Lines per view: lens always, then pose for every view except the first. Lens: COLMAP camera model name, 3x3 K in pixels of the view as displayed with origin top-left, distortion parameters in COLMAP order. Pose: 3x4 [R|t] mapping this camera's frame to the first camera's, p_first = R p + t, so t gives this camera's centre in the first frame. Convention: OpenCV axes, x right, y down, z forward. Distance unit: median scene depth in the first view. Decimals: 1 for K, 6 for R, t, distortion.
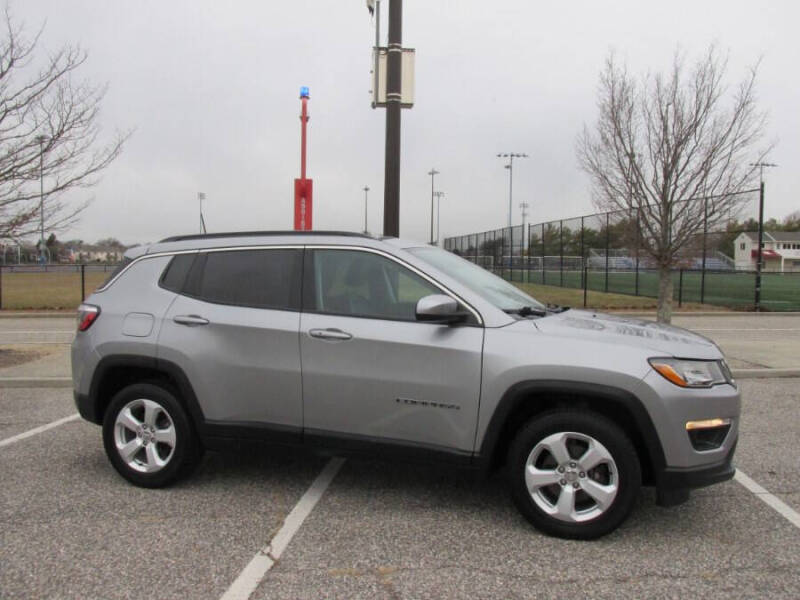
lens RADIAL K [[658.0, 0, 406.4], [0, 658.0, 299.3], [0, 0, 1]] dist [-0.025941, -0.007062]
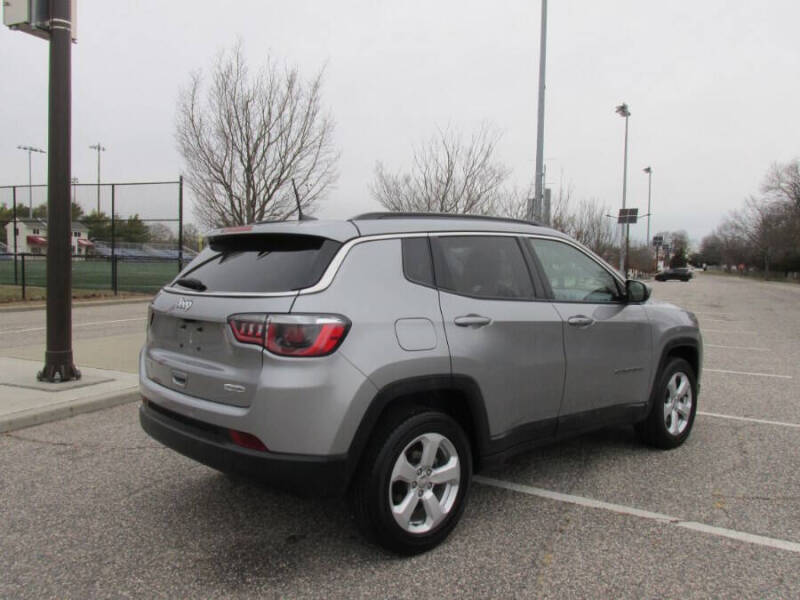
lens RADIAL K [[658.0, 0, 406.4], [0, 658.0, 299.3], [0, 0, 1]] dist [-0.025941, -0.007062]
pose [[0.500501, -0.049931, 0.864295, -1.184871], [0.031913, 0.998721, 0.039217, -0.032278], [-0.865148, 0.007954, 0.501454, 0.732120]]
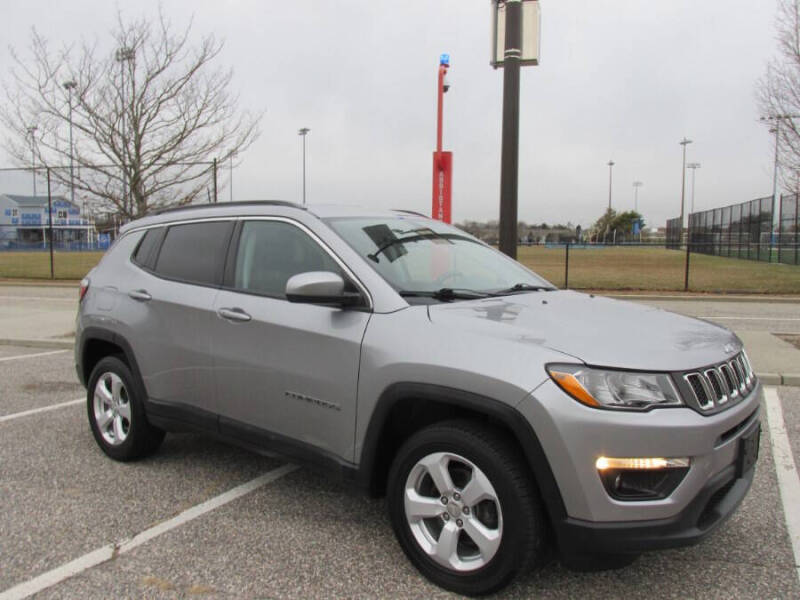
lens RADIAL K [[658.0, 0, 406.4], [0, 658.0, 299.3], [0, 0, 1]] dist [-0.025941, -0.007062]
pose [[0.933753, 0.025436, -0.357012, 0.433751], [-0.013991, 0.999303, 0.034603, -0.002150], [0.357643, -0.027316, 0.933459, 0.251868]]
